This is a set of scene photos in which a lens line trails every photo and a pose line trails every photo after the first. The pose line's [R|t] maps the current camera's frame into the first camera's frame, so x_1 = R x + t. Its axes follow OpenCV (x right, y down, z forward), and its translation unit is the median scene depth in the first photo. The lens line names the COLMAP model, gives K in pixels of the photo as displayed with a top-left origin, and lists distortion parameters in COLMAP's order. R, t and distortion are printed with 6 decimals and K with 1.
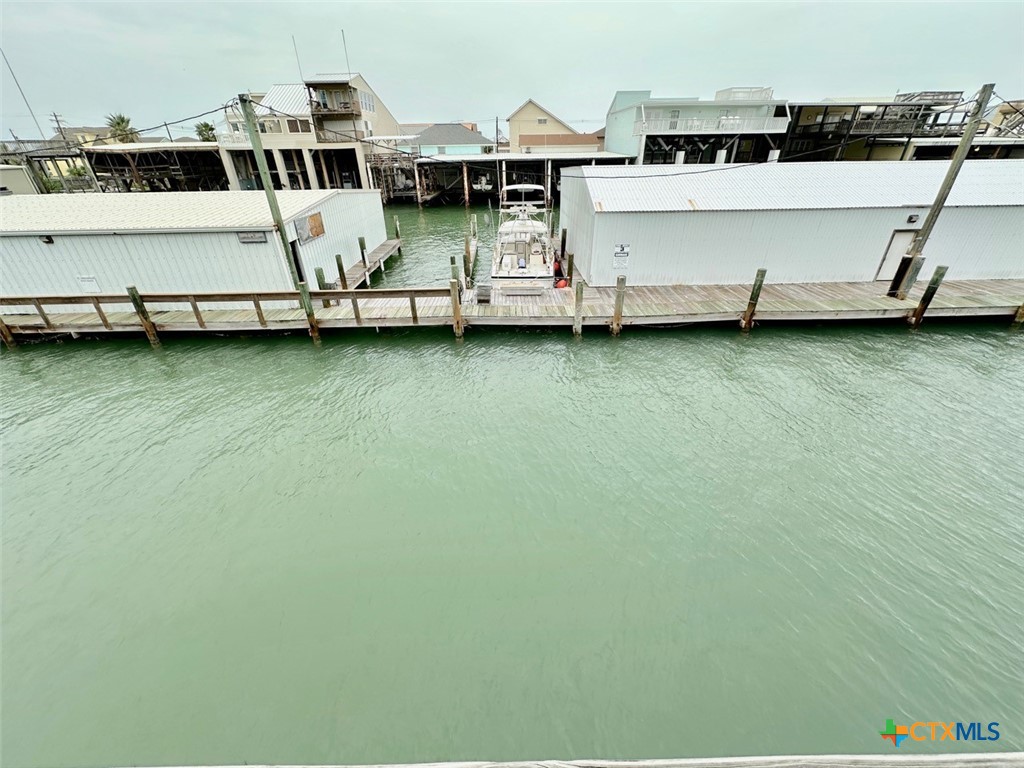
lens RADIAL K [[408.2, 0, 511.8], [0, 408.2, 384.0], [0, 0, 1]] dist [-0.005605, 0.001340]
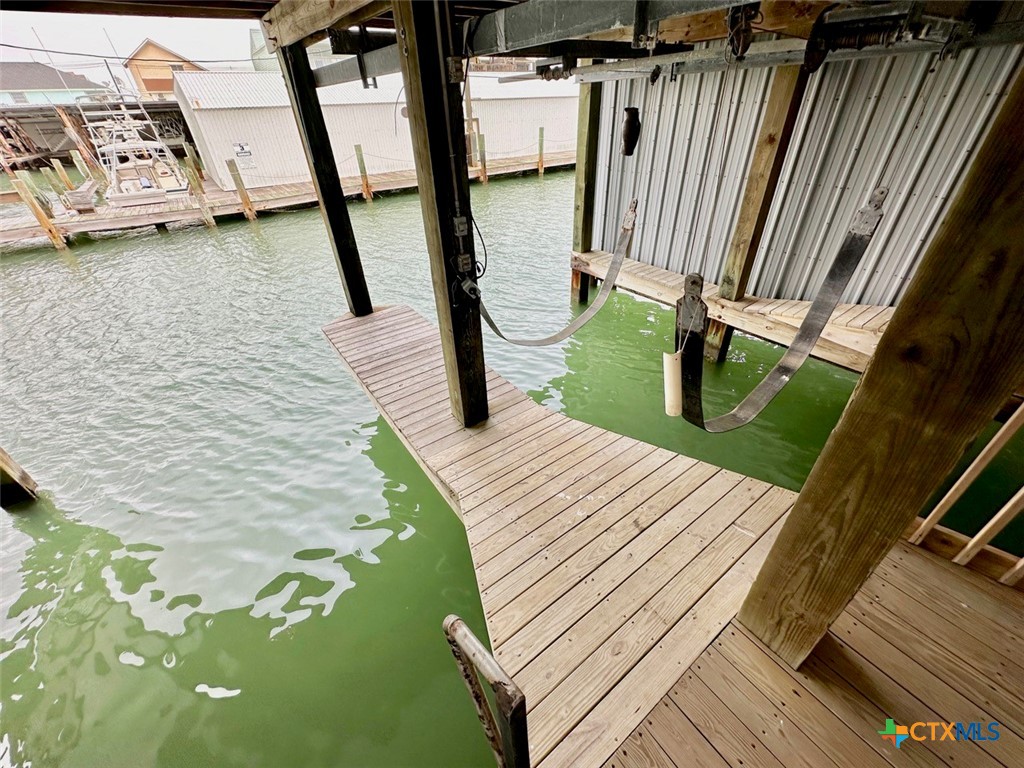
lens RADIAL K [[408.2, 0, 511.1], [0, 408.2, 385.7], [0, 0, 1]] dist [-0.005605, 0.001340]
pose [[0.819393, -0.335083, 0.465096, 0.063859], [0.305176, 0.941816, 0.140890, 0.133403], [-0.485245, 0.026492, 0.873977, -0.100886]]
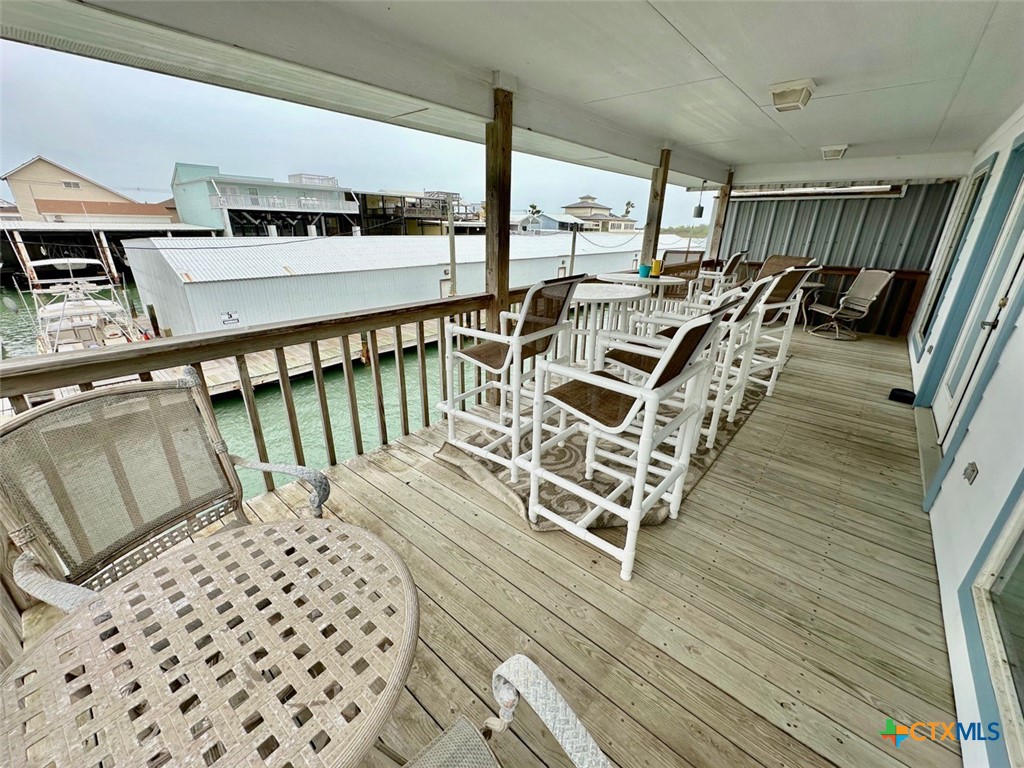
lens RADIAL K [[408.2, 0, 515.0], [0, 408.2, 379.5], [0, 0, 1]] dist [-0.005605, 0.001340]
pose [[0.663771, -0.237850, 0.709109, -0.003164], [0.347212, 0.937728, -0.010479, 0.027932], [-0.662459, 0.253167, 0.705021, -0.051551]]
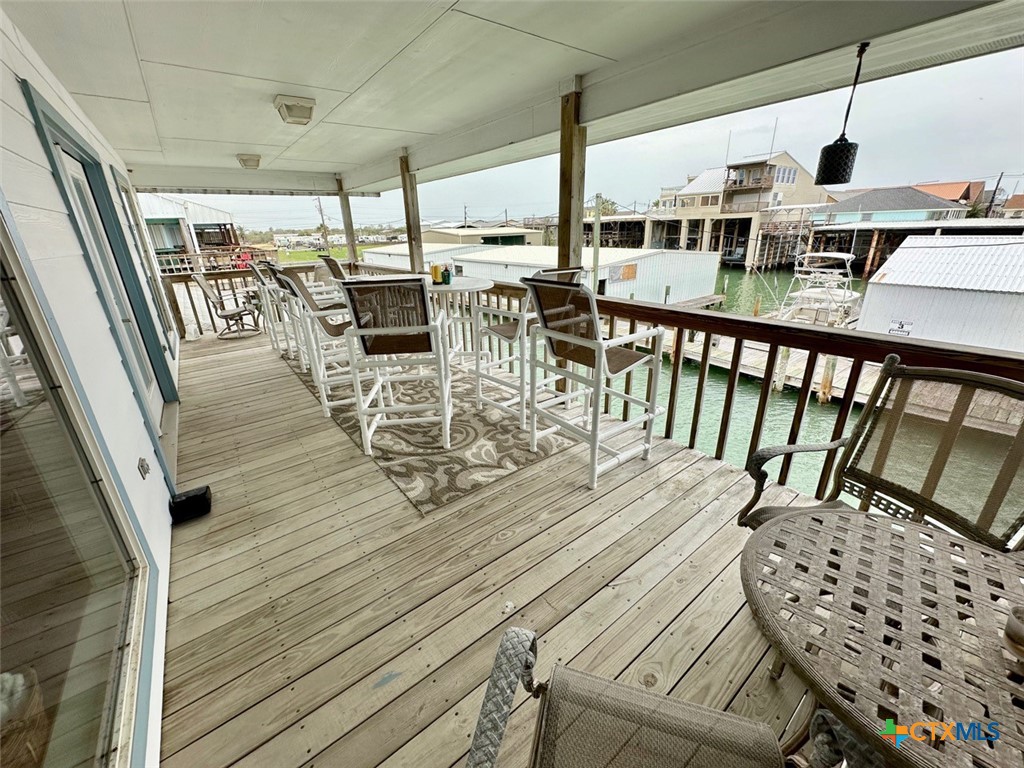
lens RADIAL K [[408.2, 0, 512.8], [0, 408.2, 381.9], [0, 0, 1]] dist [-0.005605, 0.001340]
pose [[0.593154, 0.282865, -0.753762, 0.222520], [-0.384155, 0.922230, 0.043785, 0.027525], [0.707527, 0.263590, 0.655688, -0.057122]]
